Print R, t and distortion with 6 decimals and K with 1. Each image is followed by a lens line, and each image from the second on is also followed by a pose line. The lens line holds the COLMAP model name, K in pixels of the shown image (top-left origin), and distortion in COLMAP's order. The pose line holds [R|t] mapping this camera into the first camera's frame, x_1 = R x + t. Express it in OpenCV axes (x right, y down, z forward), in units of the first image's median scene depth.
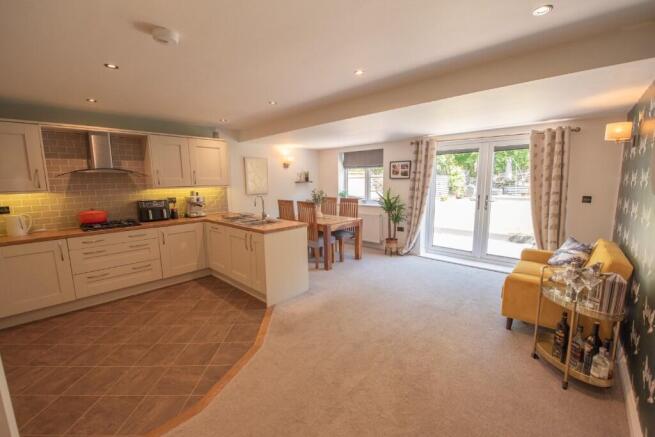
lens RADIAL K [[269.1, 0, 327.6], [0, 269.1, 217.8], [0, 0, 1]] dist [-0.015417, -0.000034]
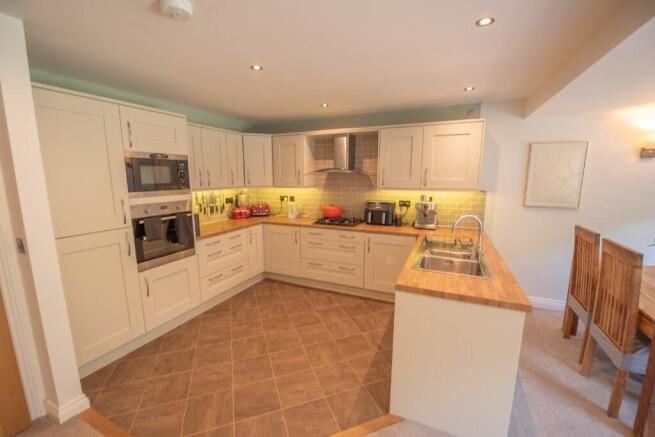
lens RADIAL K [[269.1, 0, 327.1], [0, 269.1, 219.0], [0, 0, 1]] dist [-0.015417, -0.000034]
pose [[0.314577, 0.170507, -0.933793, 0.183614], [-0.133430, 0.981911, 0.134343, -0.125094], [0.939807, 0.082335, 0.331637, 0.617689]]
